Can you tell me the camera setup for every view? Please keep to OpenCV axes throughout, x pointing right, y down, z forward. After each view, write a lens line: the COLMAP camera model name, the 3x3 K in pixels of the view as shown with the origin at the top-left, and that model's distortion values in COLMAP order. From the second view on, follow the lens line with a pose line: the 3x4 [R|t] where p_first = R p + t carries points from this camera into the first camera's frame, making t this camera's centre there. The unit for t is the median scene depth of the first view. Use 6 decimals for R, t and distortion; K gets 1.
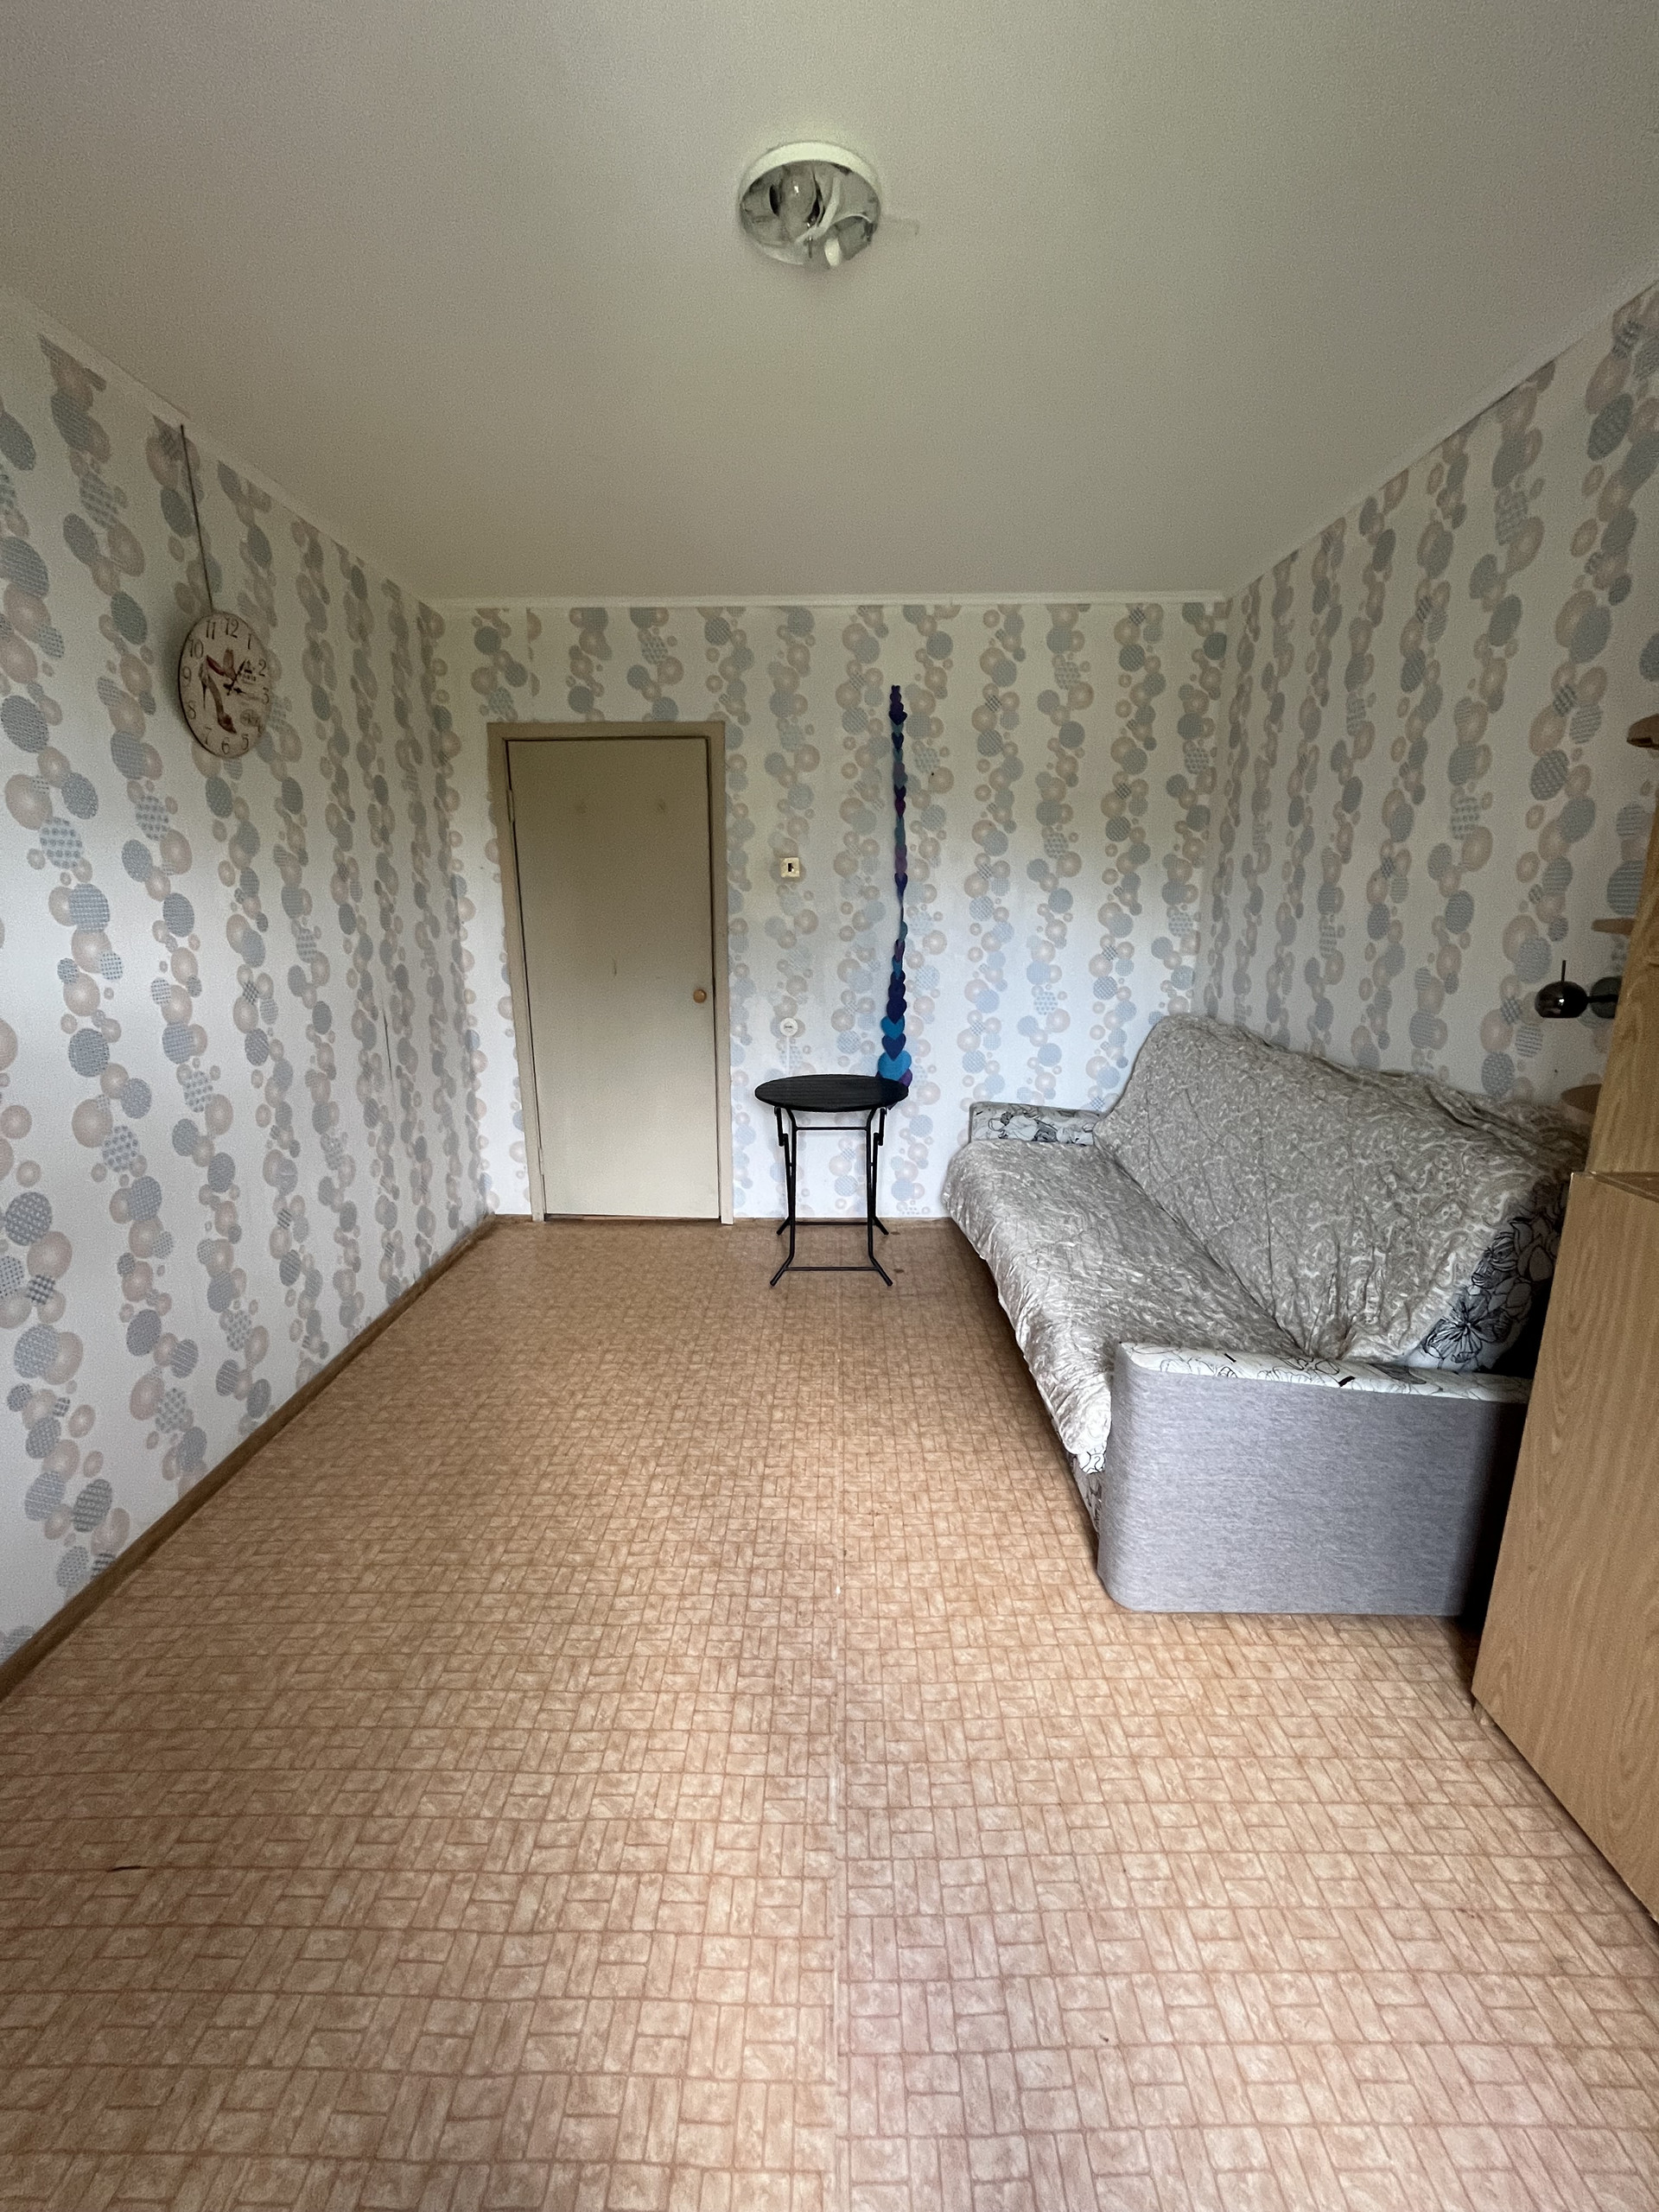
lens RADIAL K [[897.4, 0, 820.6], [0, 897.4, 1105.2], [0, 0, 1]] dist [-0.004332, 0.000559]
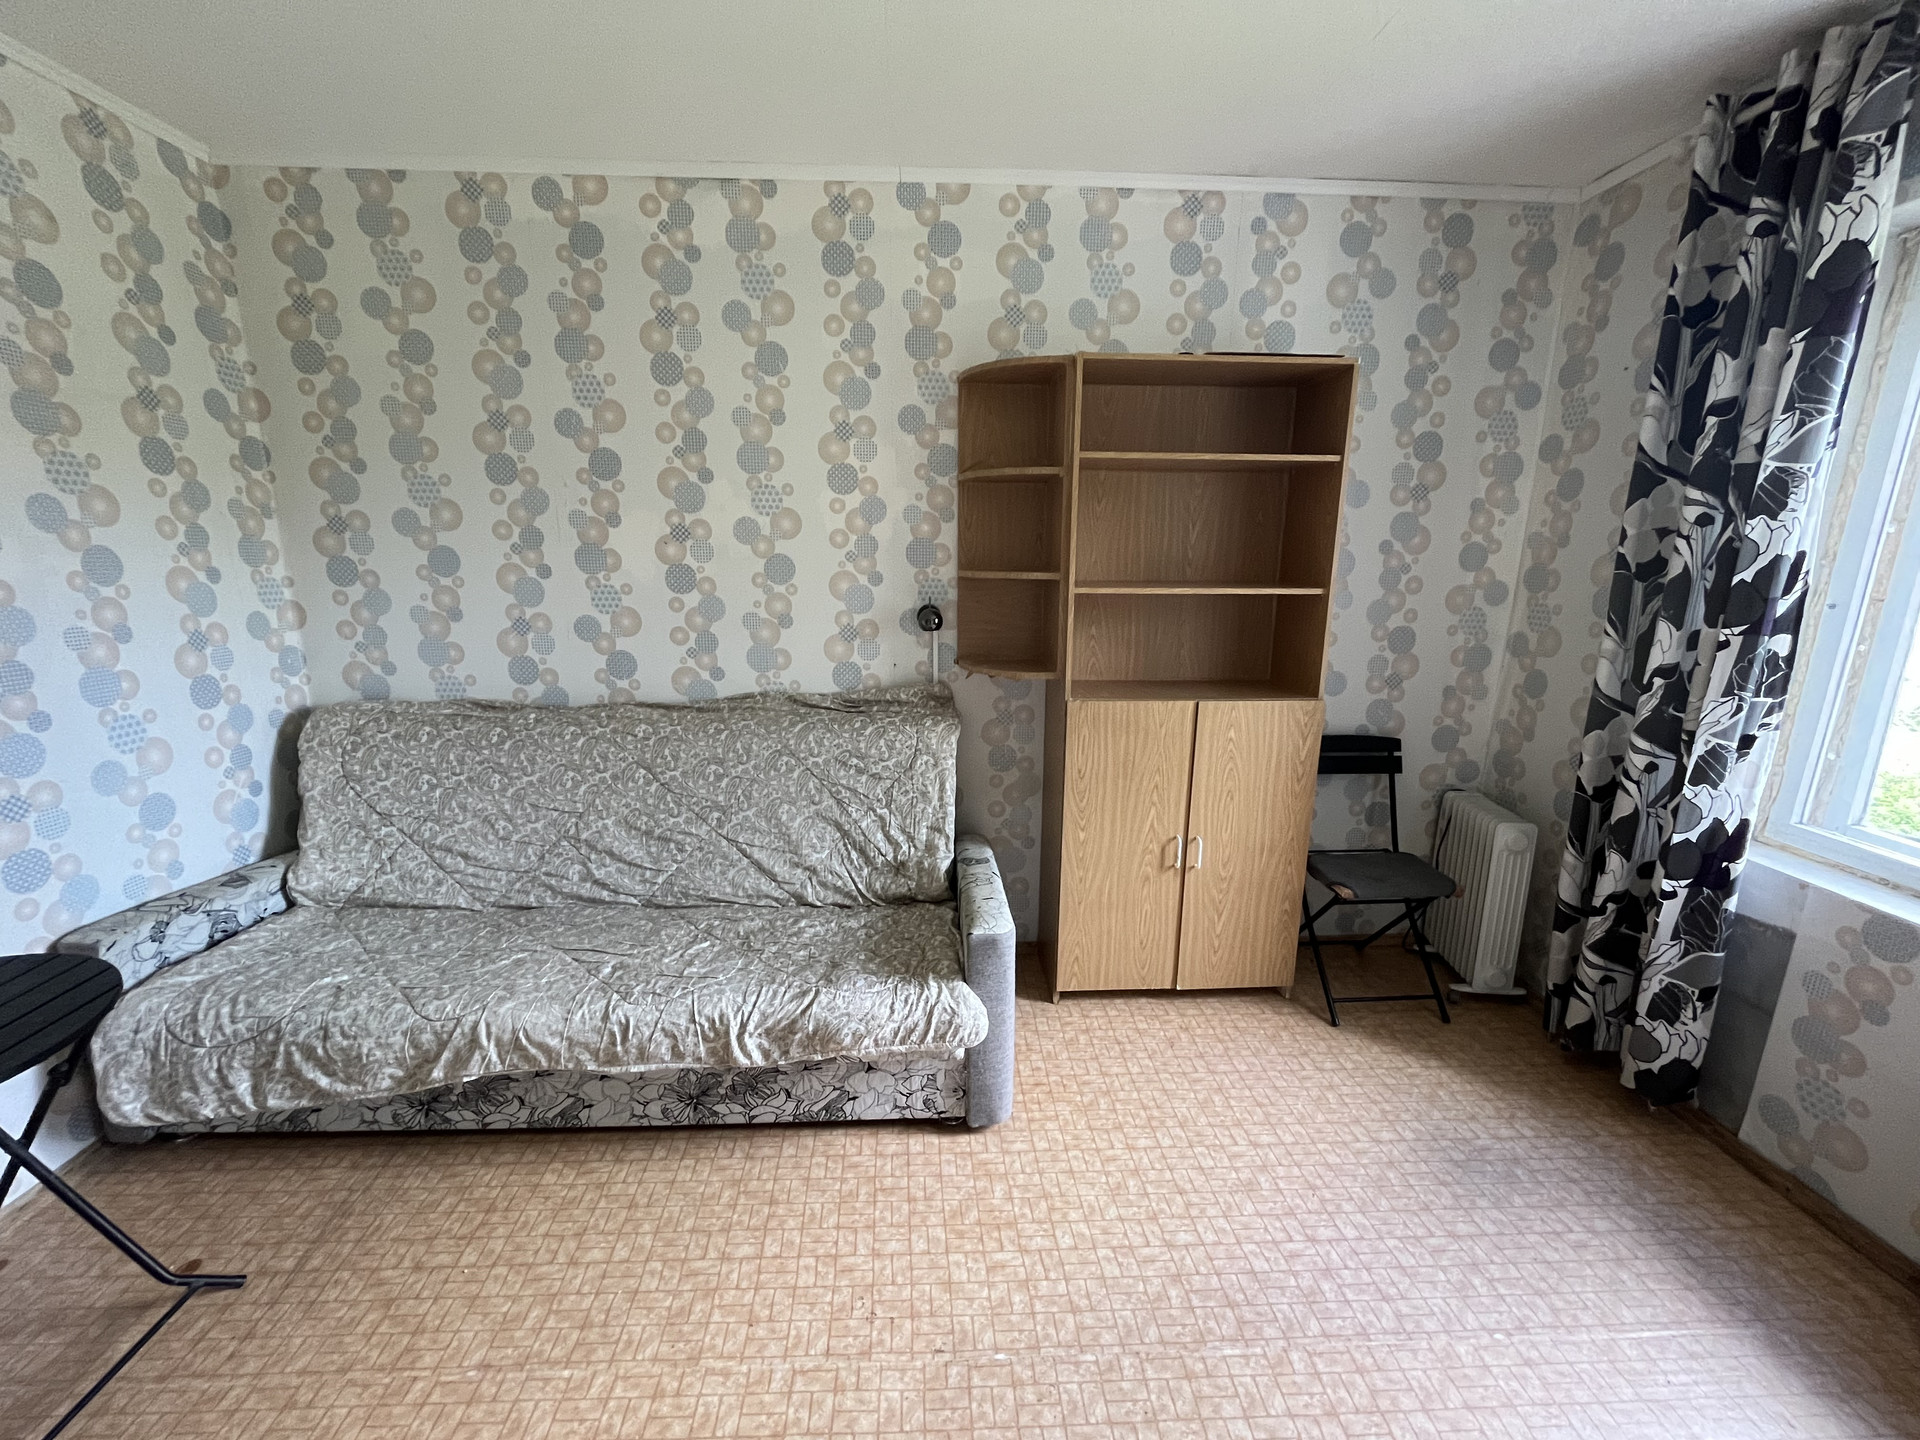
lens RADIAL K [[778.9, 0, 955.7], [0, 778.9, 728.2], [0, 0, 1]] dist [-0.004332, 0.000559]
pose [[-0.058428, -0.225147, 0.972571, -0.465013], [0.221466, 0.947036, 0.232540, -0.183845], [-0.973416, 0.228978, -0.005471, 0.725957]]
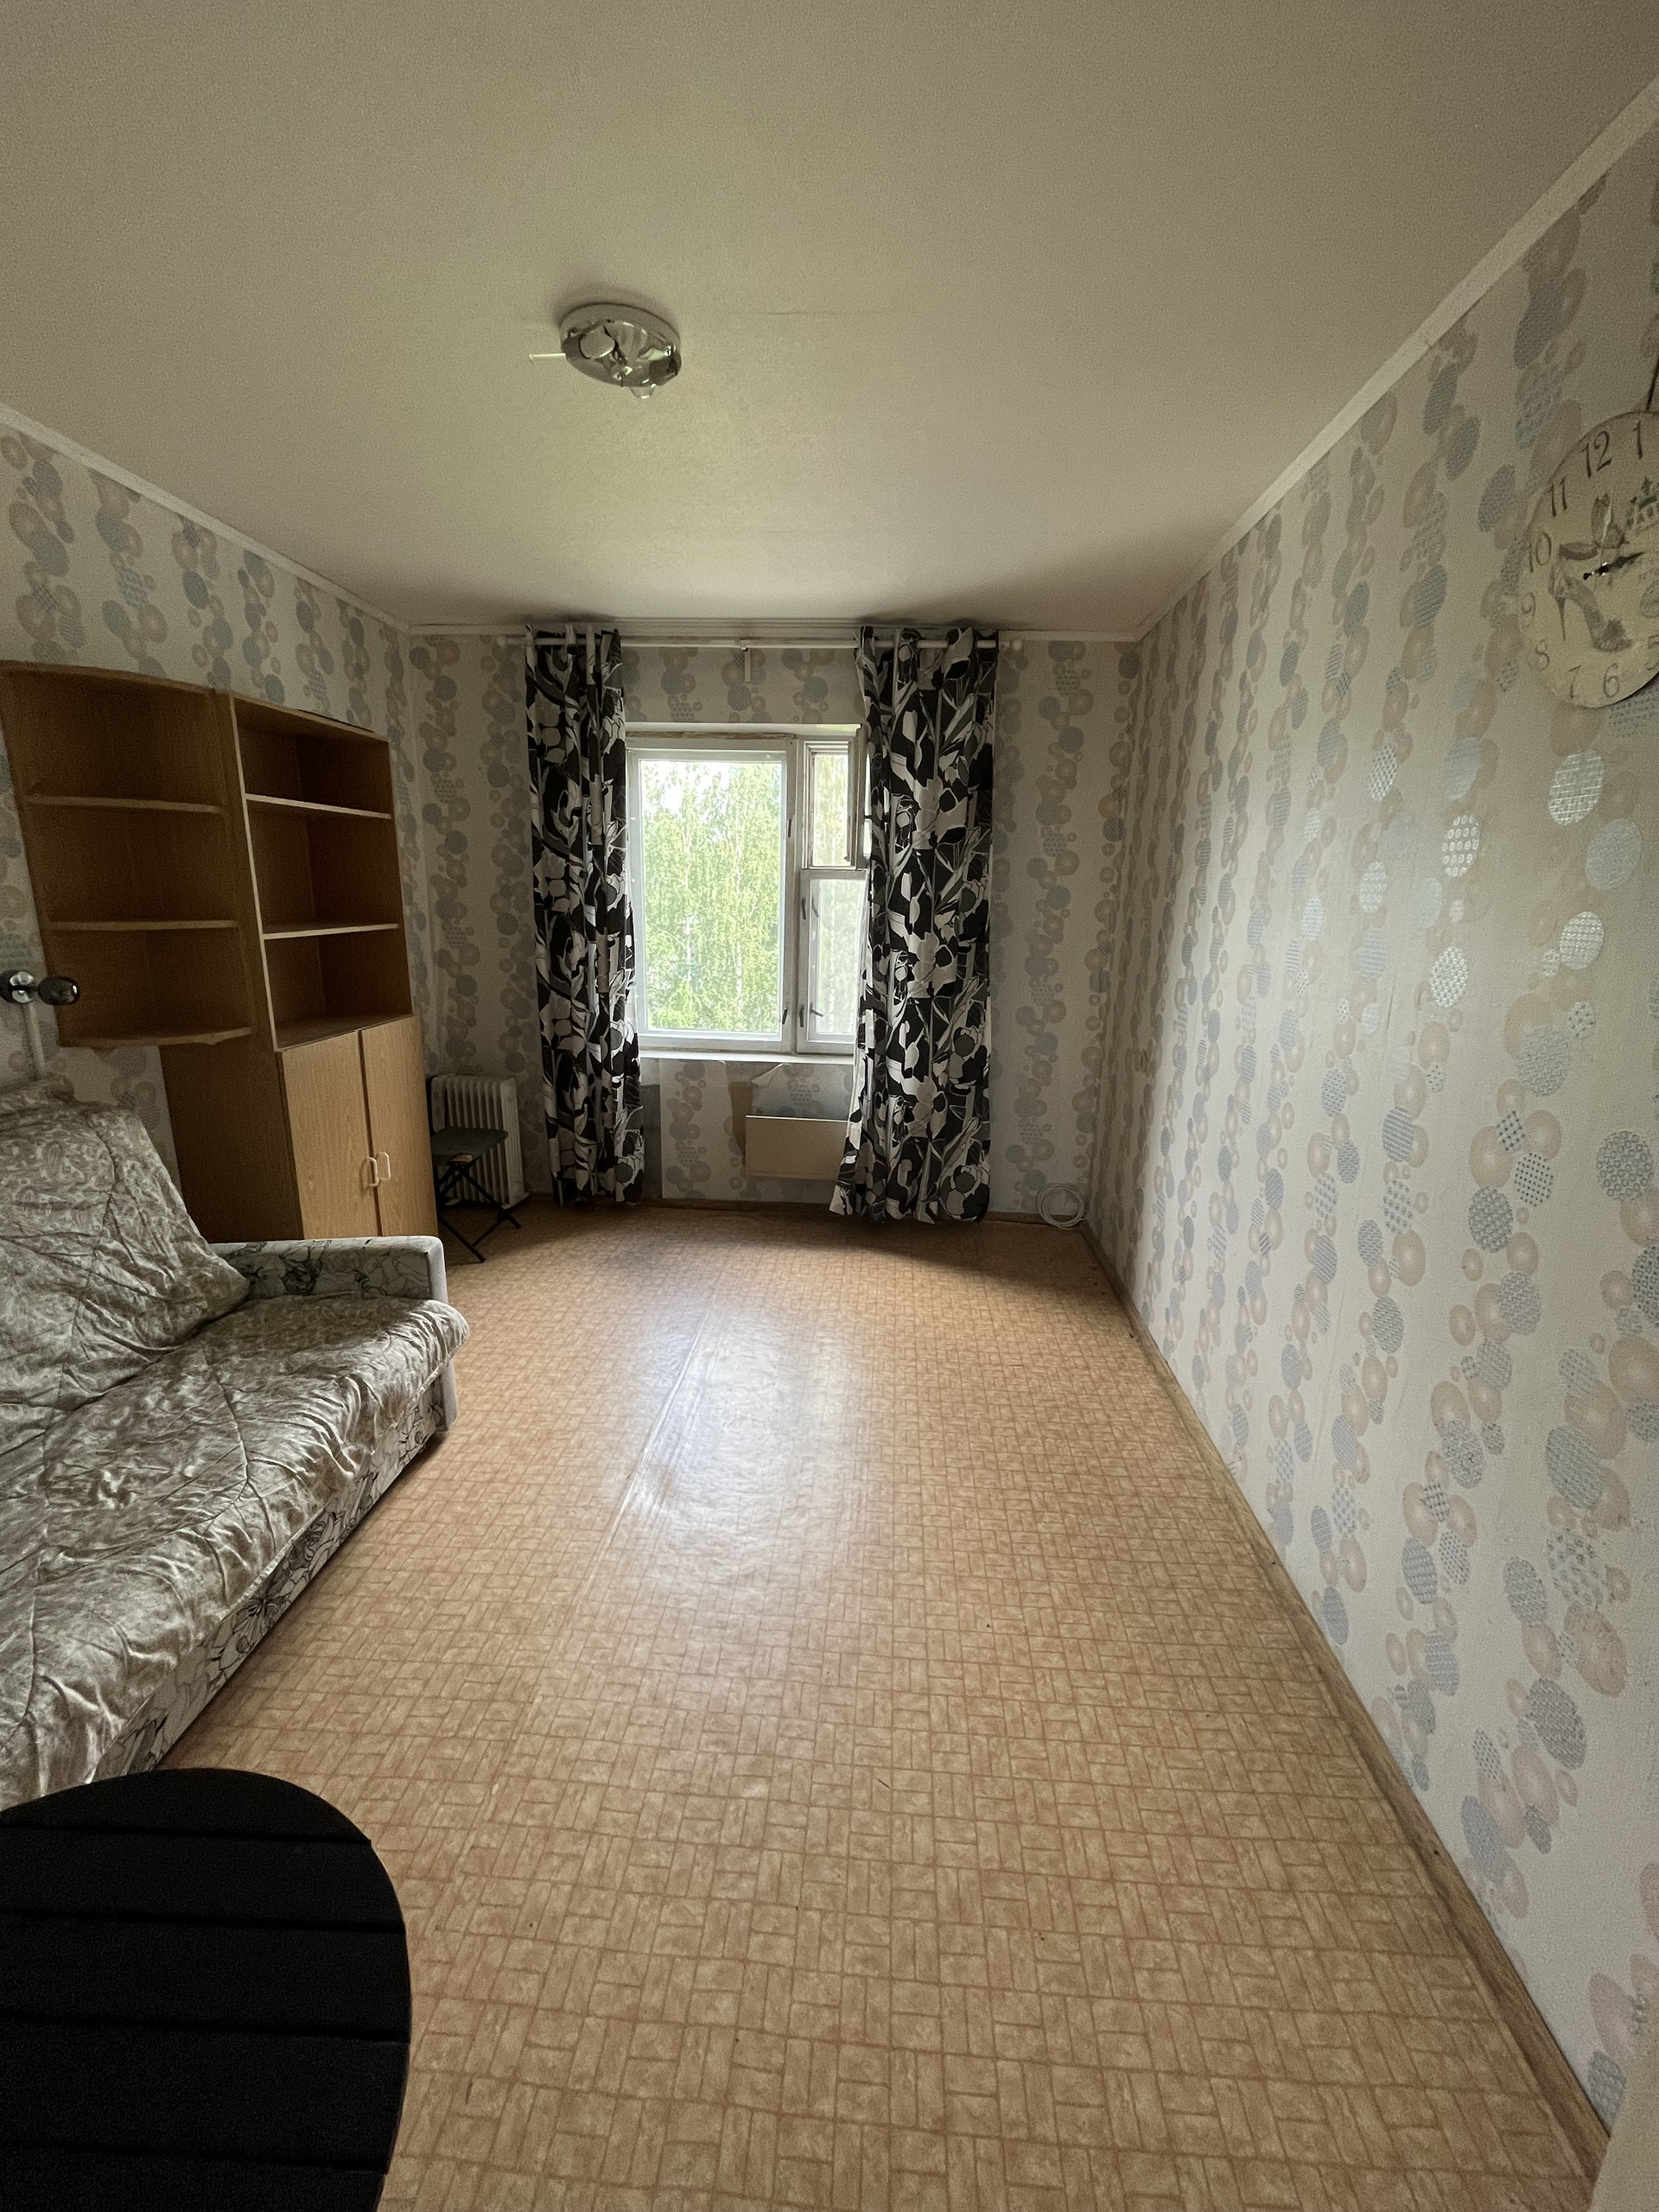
lens RADIAL K [[897.4, 0, 825.6], [0, 897.4, 1107.1], [0, 0, 1]] dist [-0.004332, 0.000559]
pose [[-0.998144, -0.033376, 0.050932, -0.231976], [-0.006577, 0.890602, 0.454735, -0.396955], [-0.060537, 0.453556, -0.889169, 1.534382]]
